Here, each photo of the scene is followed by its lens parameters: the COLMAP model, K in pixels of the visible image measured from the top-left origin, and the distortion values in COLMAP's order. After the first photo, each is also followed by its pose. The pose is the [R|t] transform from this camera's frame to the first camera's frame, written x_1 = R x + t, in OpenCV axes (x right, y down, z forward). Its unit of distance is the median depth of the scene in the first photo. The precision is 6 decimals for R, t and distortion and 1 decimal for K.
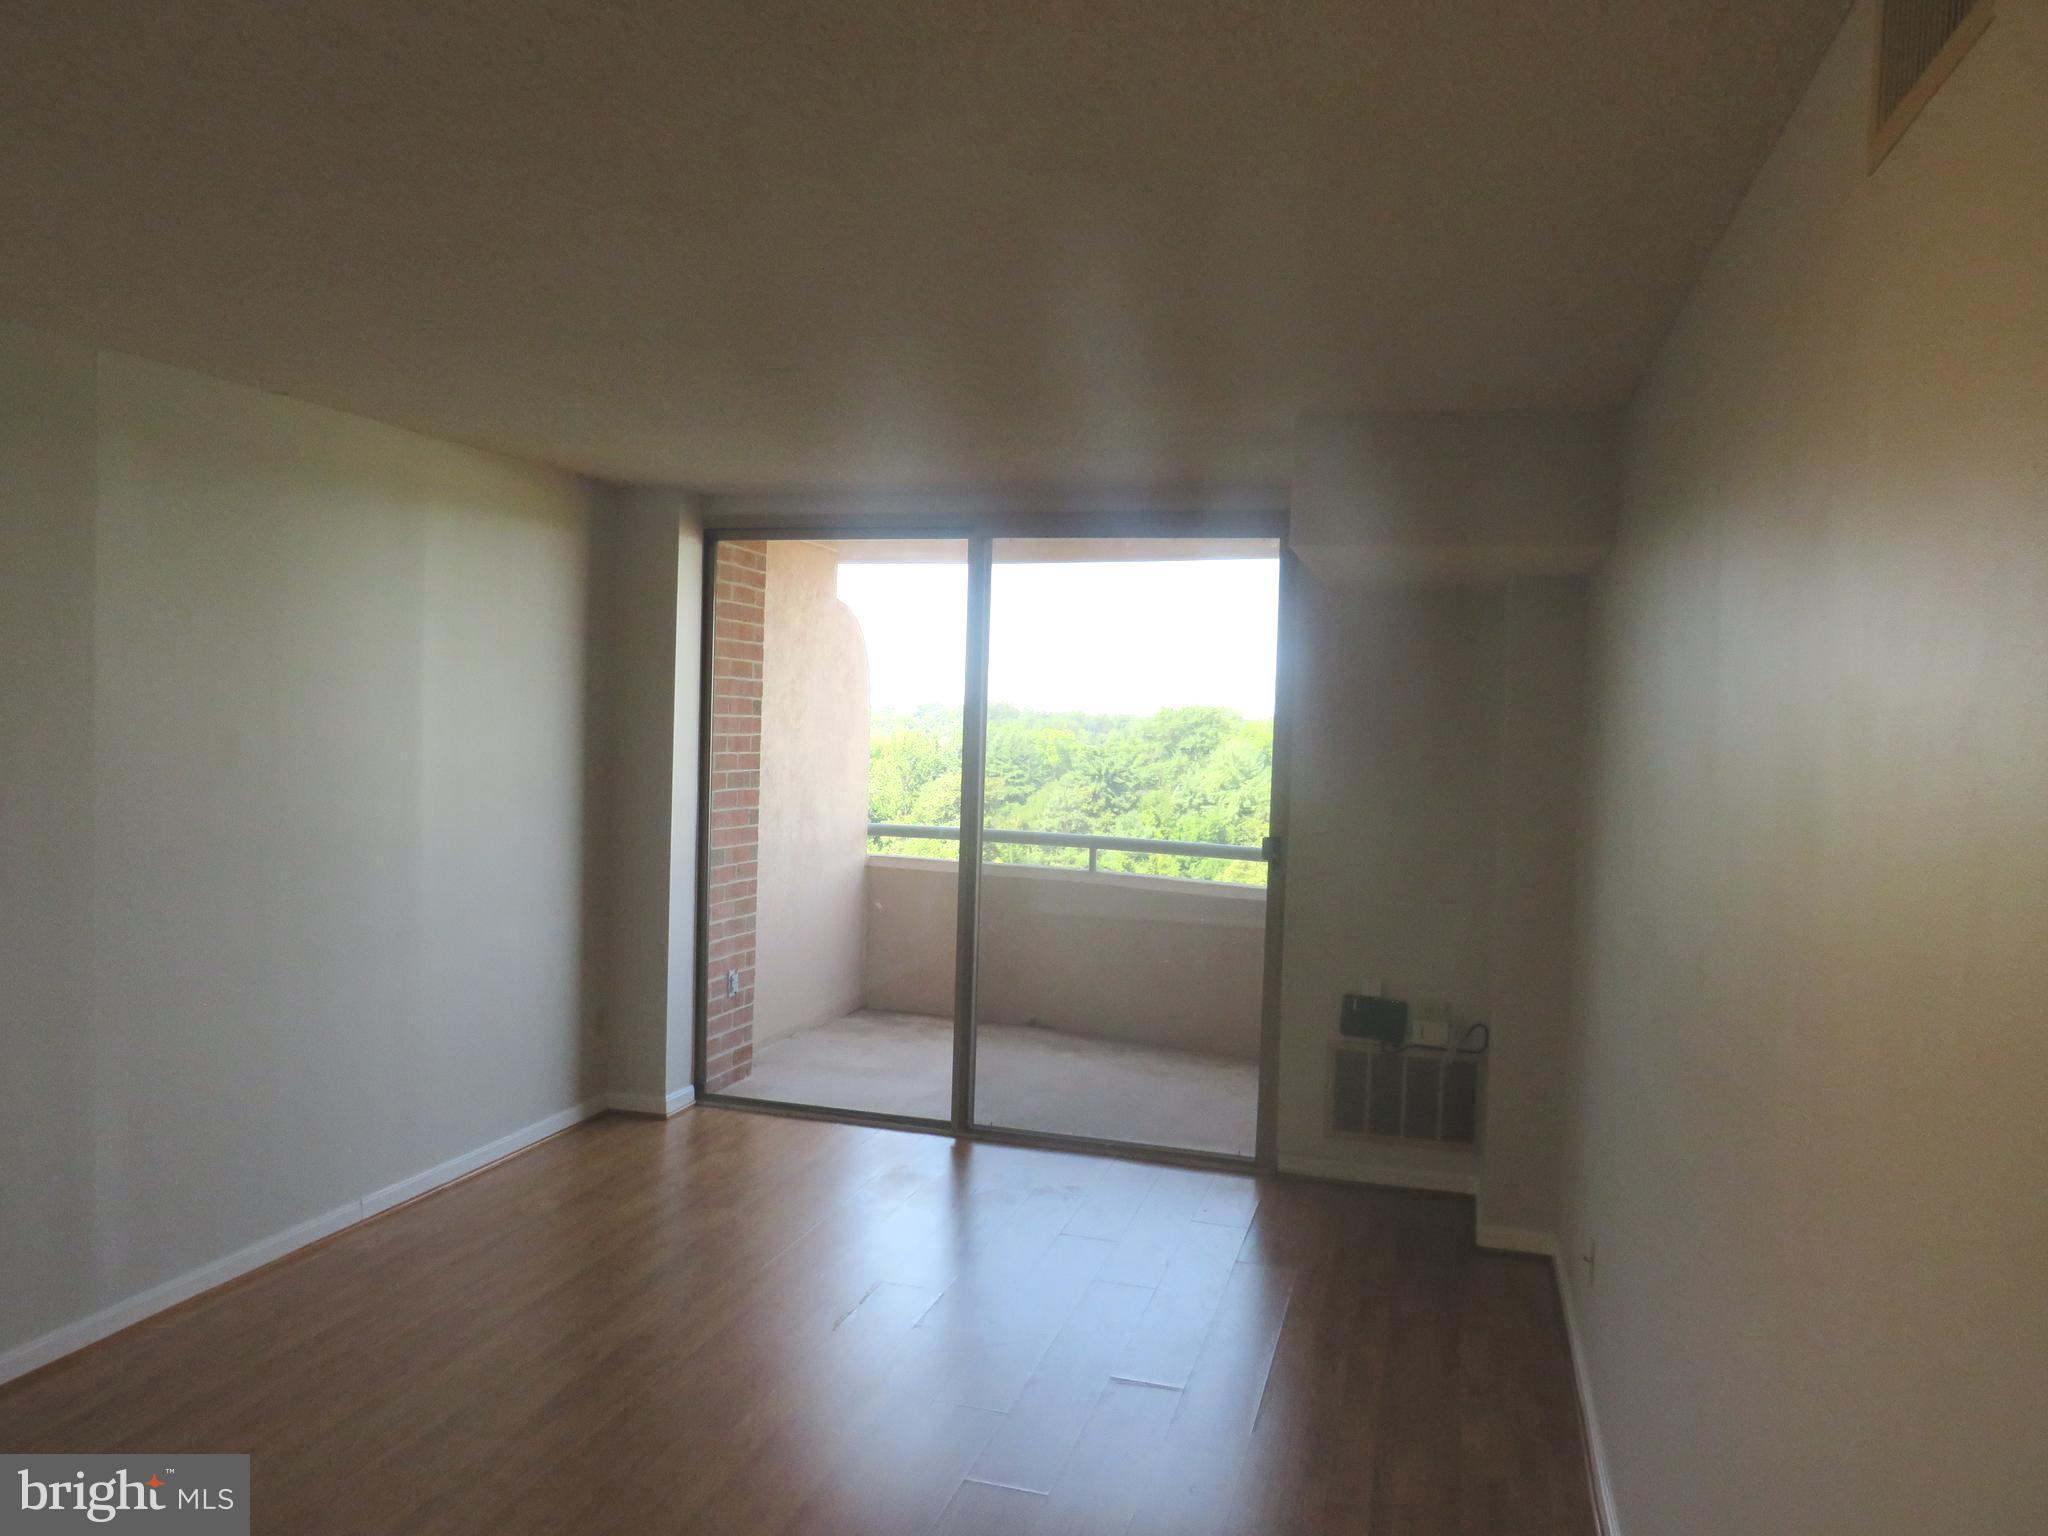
lens RADIAL K [[1469.6, 0, 1028.4], [0, 1469.6, 765.0], [0, 0, 1]] dist [-0.016954, -0.004137]
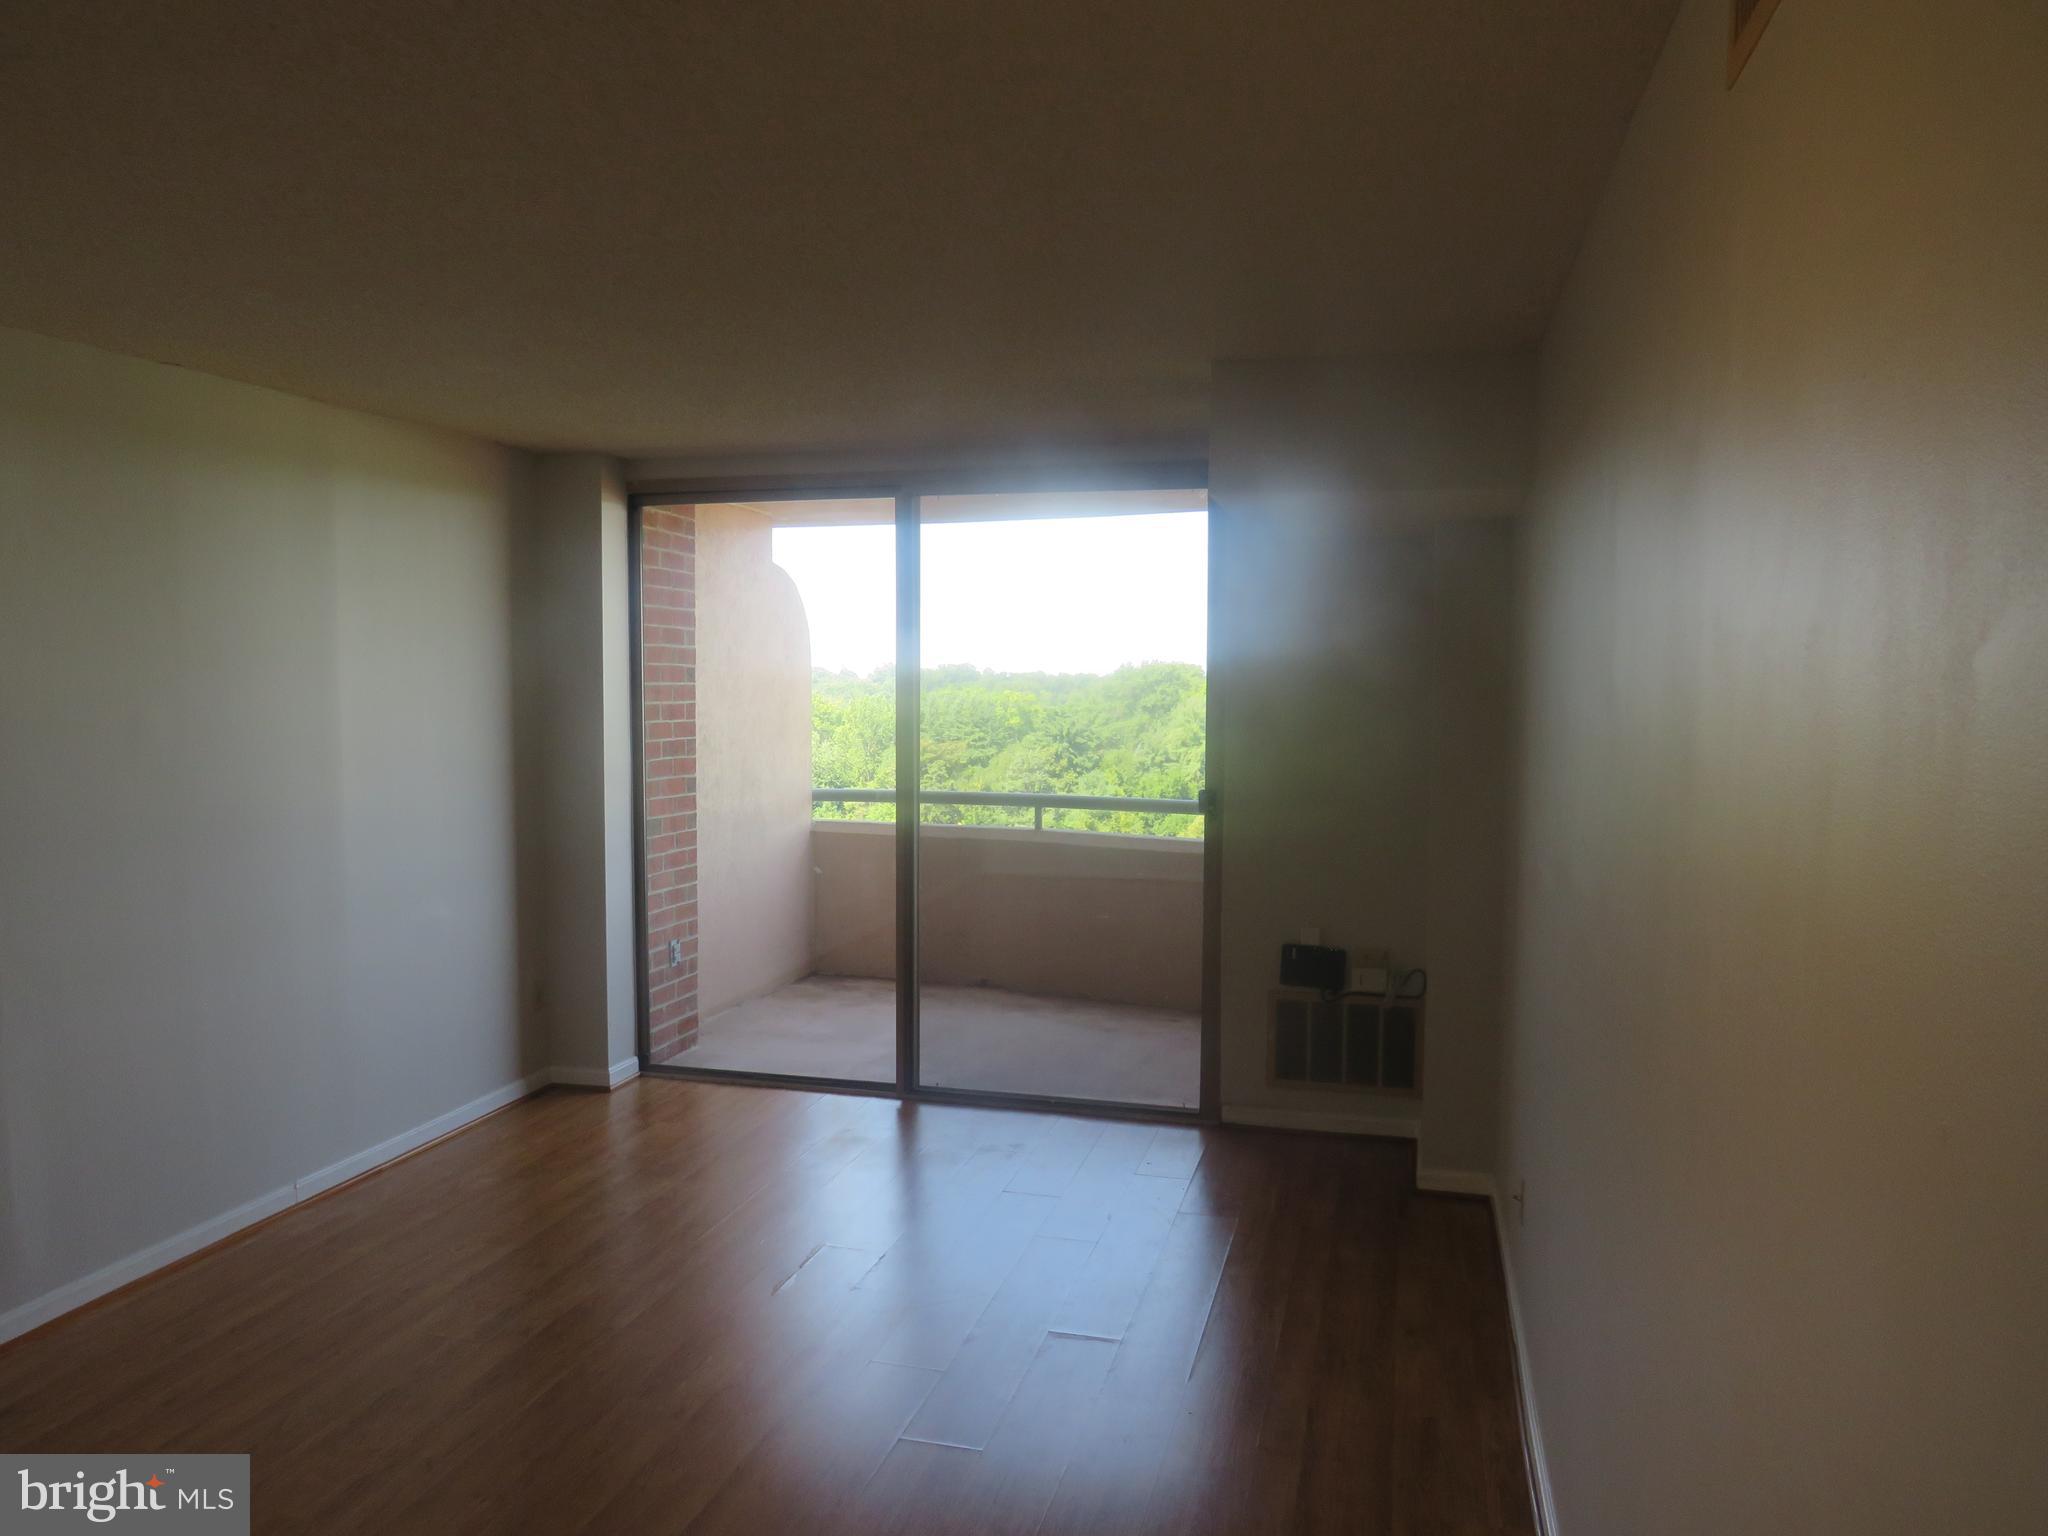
lens RADIAL K [[1469.6, 0, 1028.4], [0, 1469.6, 765.0], [0, 0, 1]] dist [-0.016954, -0.004137]
pose [[0.999259, -0.029175, 0.025104, 0.017214], [0.028517, 0.999250, 0.026208, 0.002421], [-0.025850, -0.025473, 0.999341, 0.004962]]
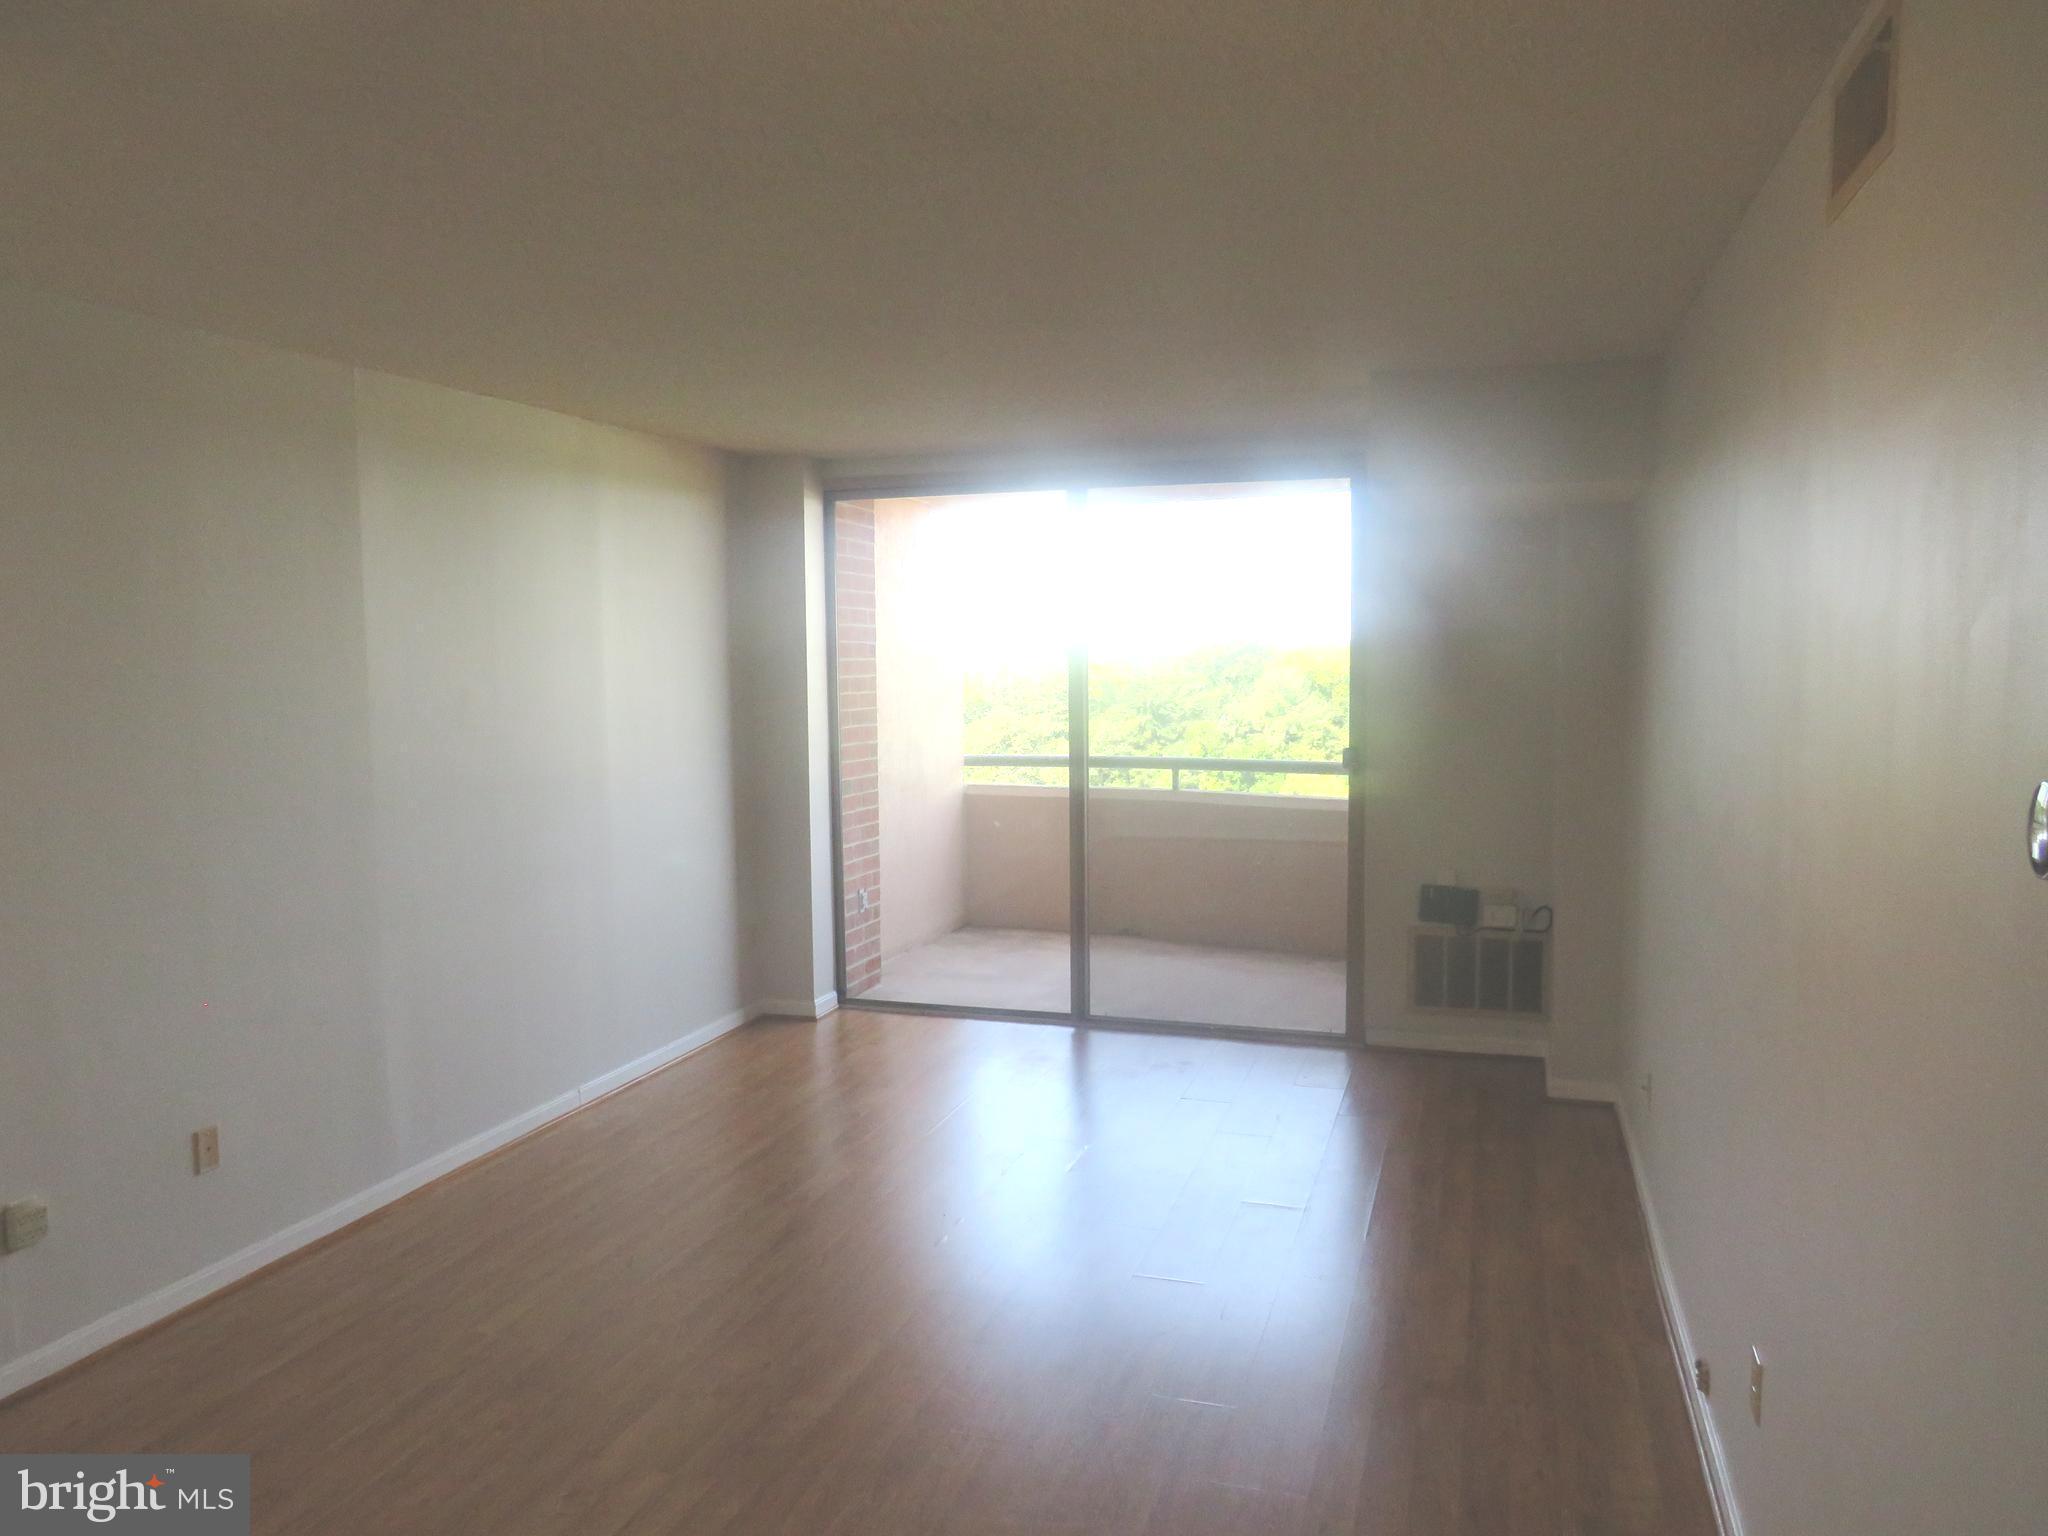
lens RADIAL K [[1469.6, 0, 1028.4], [0, 1469.6, 765.0], [0, 0, 1]] dist [-0.016954, -0.004137]
pose [[0.998743, -0.039283, -0.031140, -0.039987], [0.040595, 0.998263, 0.042692, 0.004205], [0.029409, -0.043903, 0.998603, -0.107217]]
